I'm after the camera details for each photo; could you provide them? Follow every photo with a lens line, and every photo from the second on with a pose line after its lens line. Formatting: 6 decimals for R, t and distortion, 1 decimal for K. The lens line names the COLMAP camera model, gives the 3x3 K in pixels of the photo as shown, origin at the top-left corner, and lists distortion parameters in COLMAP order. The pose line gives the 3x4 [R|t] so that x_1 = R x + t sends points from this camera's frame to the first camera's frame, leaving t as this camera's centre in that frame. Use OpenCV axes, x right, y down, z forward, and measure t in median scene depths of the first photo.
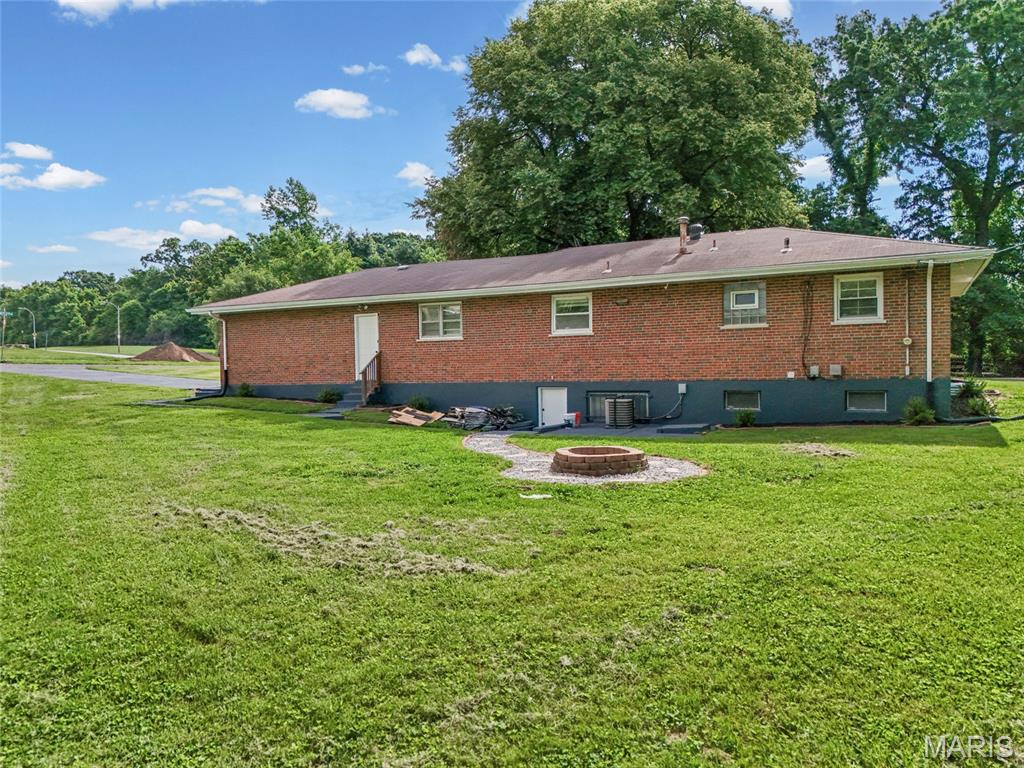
lens RADIAL K [[729.2, 0, 510.4], [0, 729.2, 426.0], [0, 0, 1]] dist [-0.032150, -0.000232]
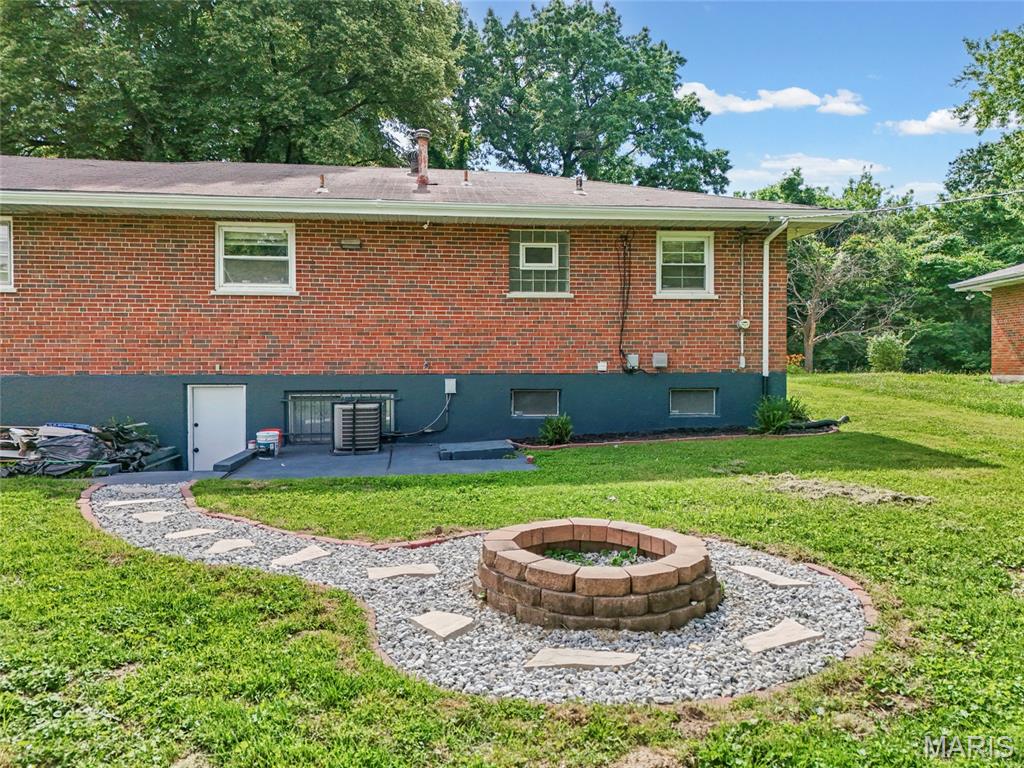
lens RADIAL K [[736.6, 0, 512.0], [0, 736.6, 384.0], [0, 0, 1]] dist [0.065010, -0.061241]
pose [[0.819451, -0.000050, 0.573149, -0.090584], [0.031596, 0.998483, -0.045086, -0.021956], [-0.572277, 0.055055, 0.818210, 0.427729]]
